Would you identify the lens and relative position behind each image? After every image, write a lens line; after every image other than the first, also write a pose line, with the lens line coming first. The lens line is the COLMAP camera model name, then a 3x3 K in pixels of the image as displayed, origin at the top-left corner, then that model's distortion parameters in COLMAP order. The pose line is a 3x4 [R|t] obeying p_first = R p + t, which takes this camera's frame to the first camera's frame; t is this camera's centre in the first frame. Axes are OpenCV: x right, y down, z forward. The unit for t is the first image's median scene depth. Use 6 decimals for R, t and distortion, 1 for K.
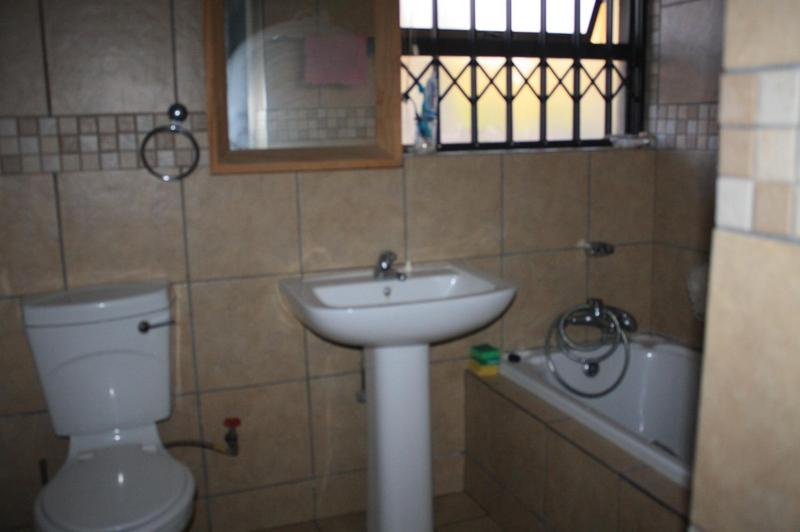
lens RADIAL K [[768.0, 0, 401.2], [0, 768.0, 268.6], [0, 0, 1]] dist [-0.092397, 0.000000]
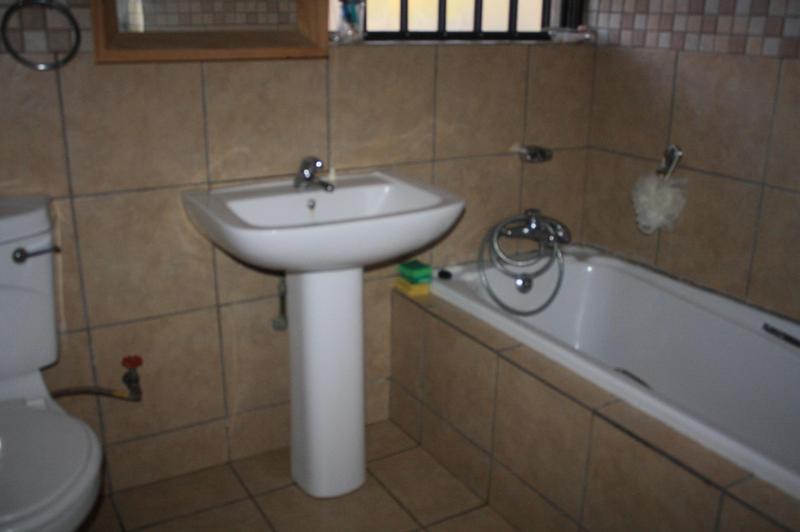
lens RADIAL K [[768.0, 0, 404.8], [0, 768.0, 265.3], [0, 0, 1]] dist [-0.092397, 0.000000]
pose [[0.982842, -0.022108, 0.183120, -0.078508], [-0.002183, 0.991327, 0.131397, -0.016693], [-0.184437, -0.129542, 0.974270, 0.142657]]
